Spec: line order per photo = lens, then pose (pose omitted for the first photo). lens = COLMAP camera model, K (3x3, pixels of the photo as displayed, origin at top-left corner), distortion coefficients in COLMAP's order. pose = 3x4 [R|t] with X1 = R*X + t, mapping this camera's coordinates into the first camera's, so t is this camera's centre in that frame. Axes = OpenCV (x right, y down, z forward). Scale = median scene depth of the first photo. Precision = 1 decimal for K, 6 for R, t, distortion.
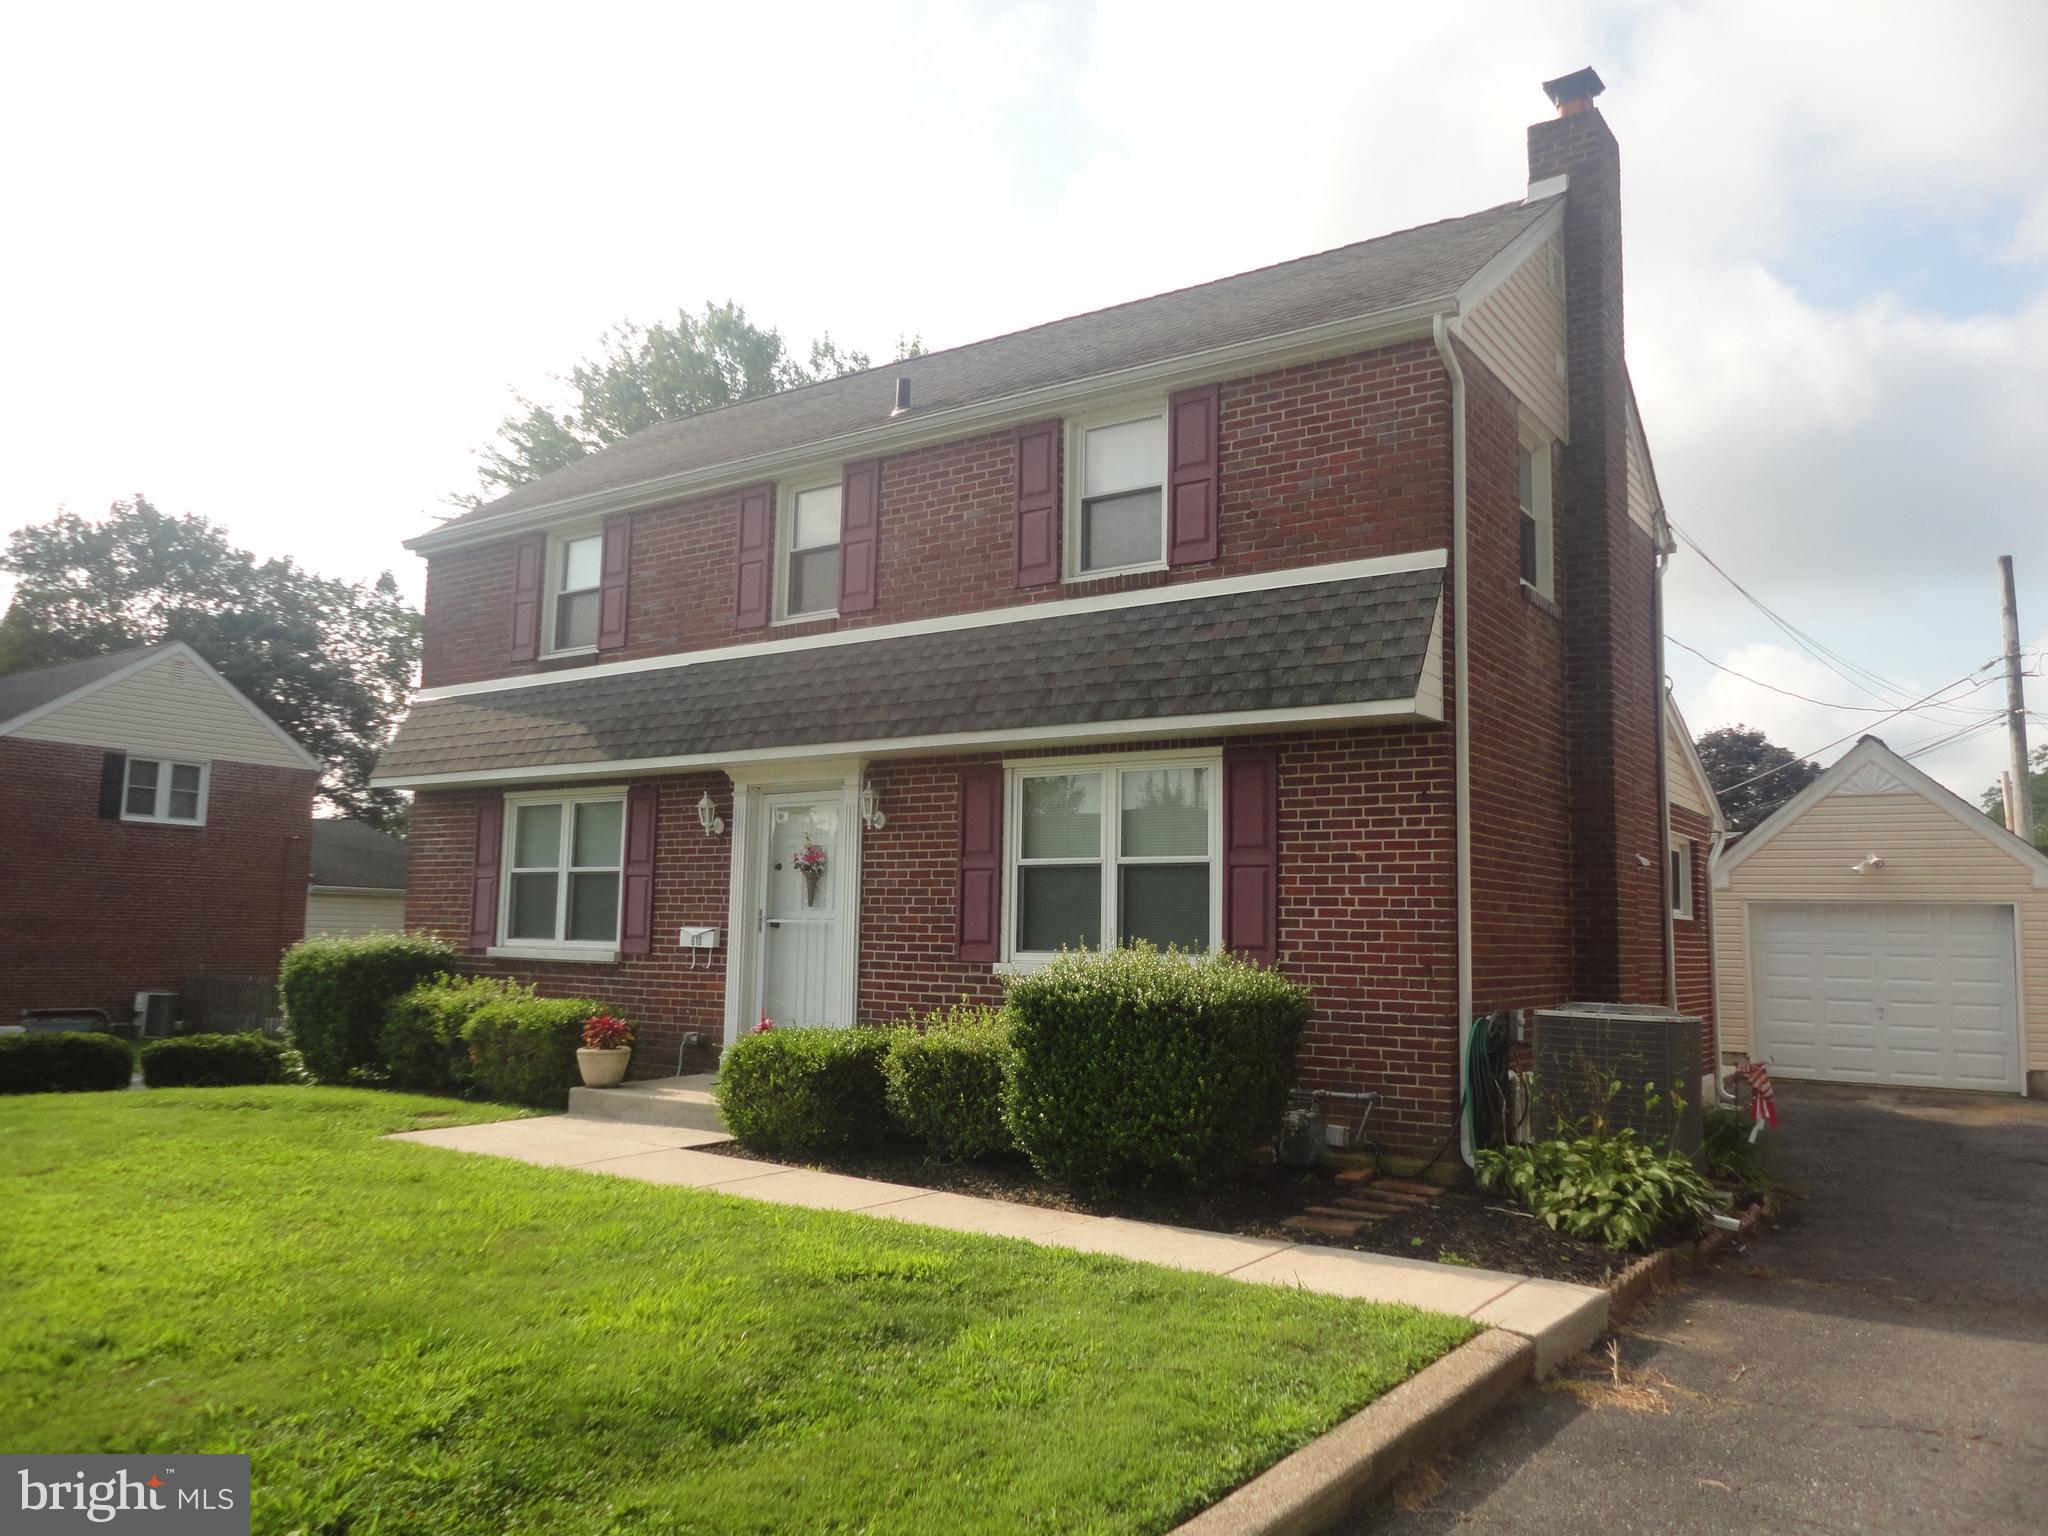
lens RADIAL K [[1505.6, 0, 1024.0], [0, 1505.6, 768.0], [0, 0, 1]] dist [-0.047498, 0.072903]
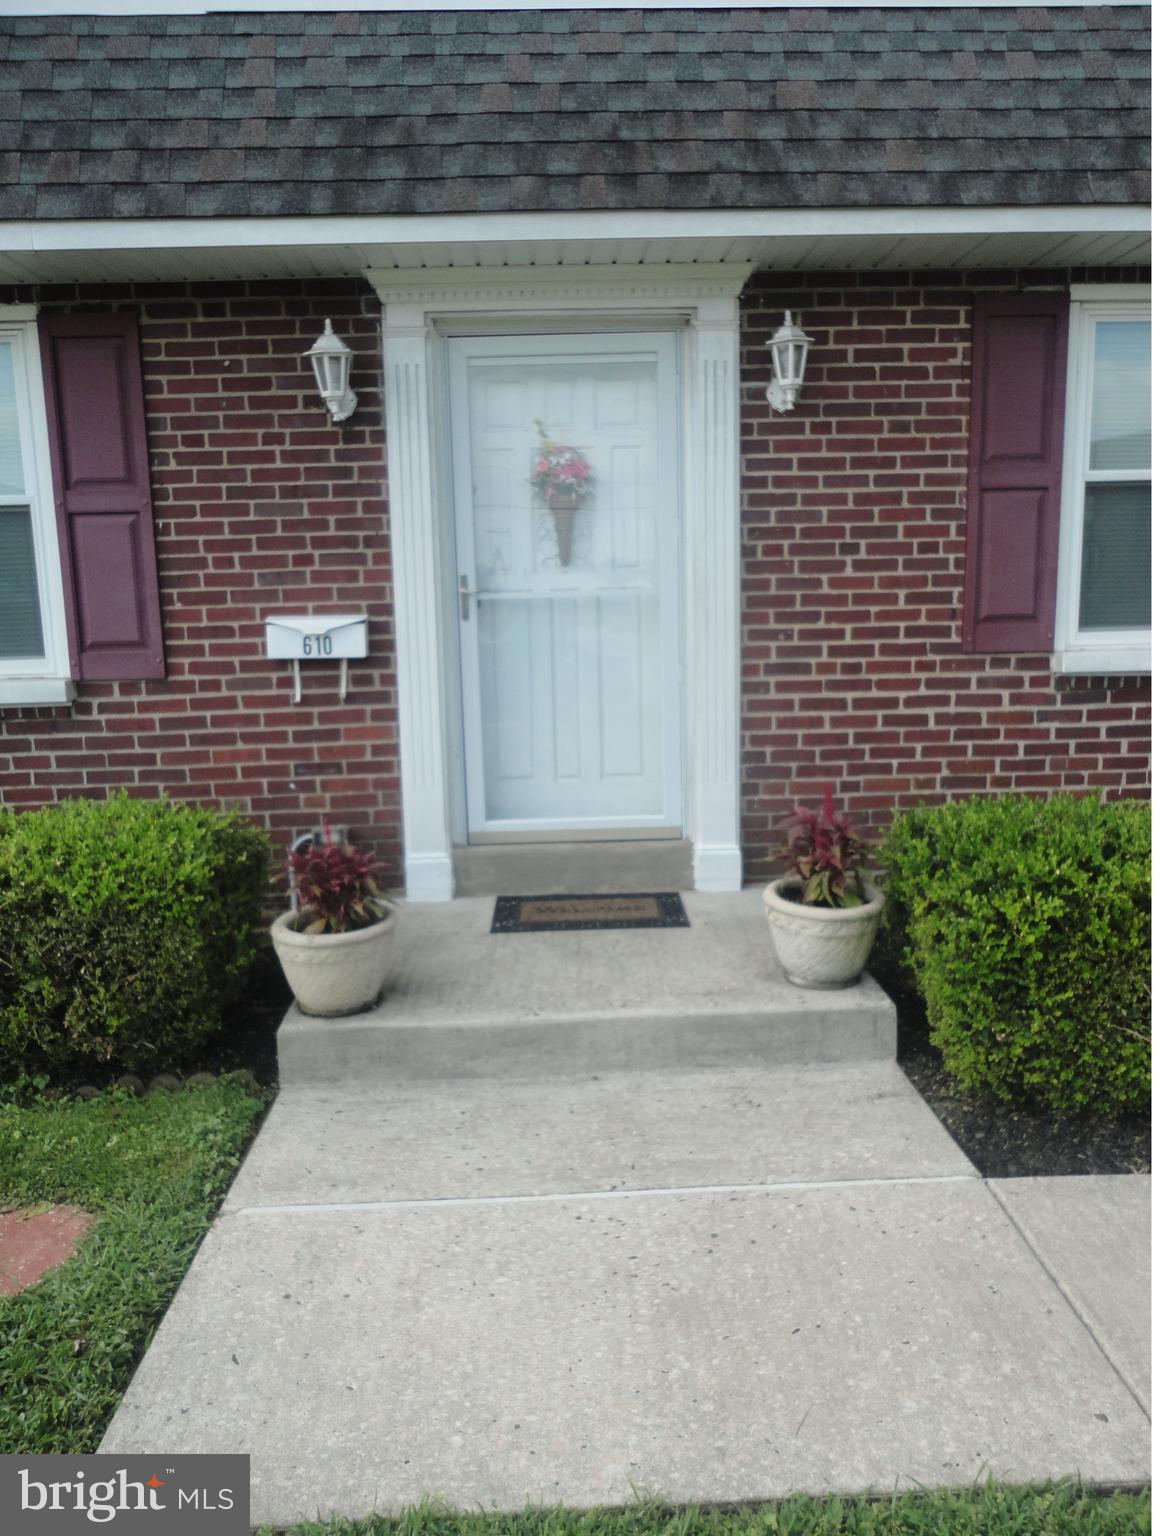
lens RADIAL K [[1129.2, 0, 580.0], [0, 1129.2, 768.0], [0, 0, 1]] dist [-0.047498, 0.072903]
pose [[0.802215, -0.137931, 0.580884, -0.372475], [-0.029114, 0.962752, 0.268812, 0.053405], [-0.596325, -0.232557, 0.768319, 0.667599]]
